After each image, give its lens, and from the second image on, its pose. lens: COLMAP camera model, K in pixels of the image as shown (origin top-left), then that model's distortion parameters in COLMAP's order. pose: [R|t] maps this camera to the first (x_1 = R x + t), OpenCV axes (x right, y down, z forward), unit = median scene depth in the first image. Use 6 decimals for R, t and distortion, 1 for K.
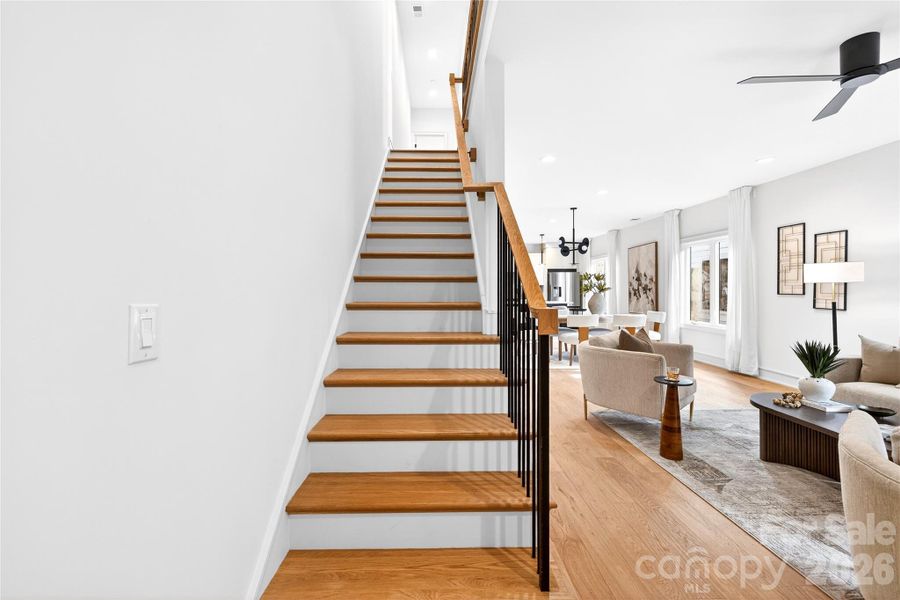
lens RADIAL K [[376.4, 0, 447.2], [0, 376.4, 294.4], [0, 0, 1]] dist [0.000384, -0.000082]
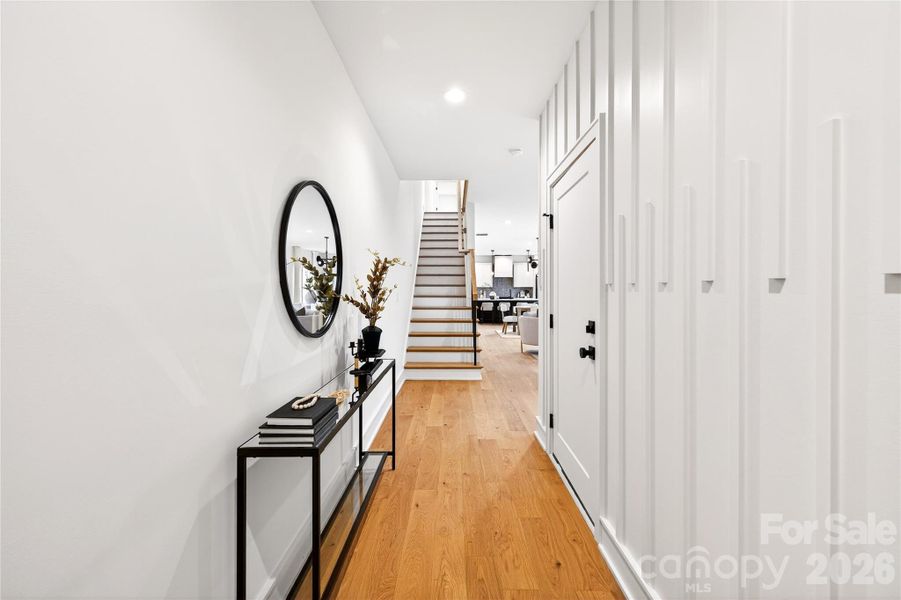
lens RADIAL K [[397.9, 0, 449.6], [0, 397.9, 293.3], [0, 0, 1]] dist [-0.000121, 0.000118]
pose [[0.999578, 0.010202, -0.027193, 0.042310], [-0.010300, 0.999941, -0.003471, 0.018245], [0.027156, 0.003749, 0.999624, -1.421713]]
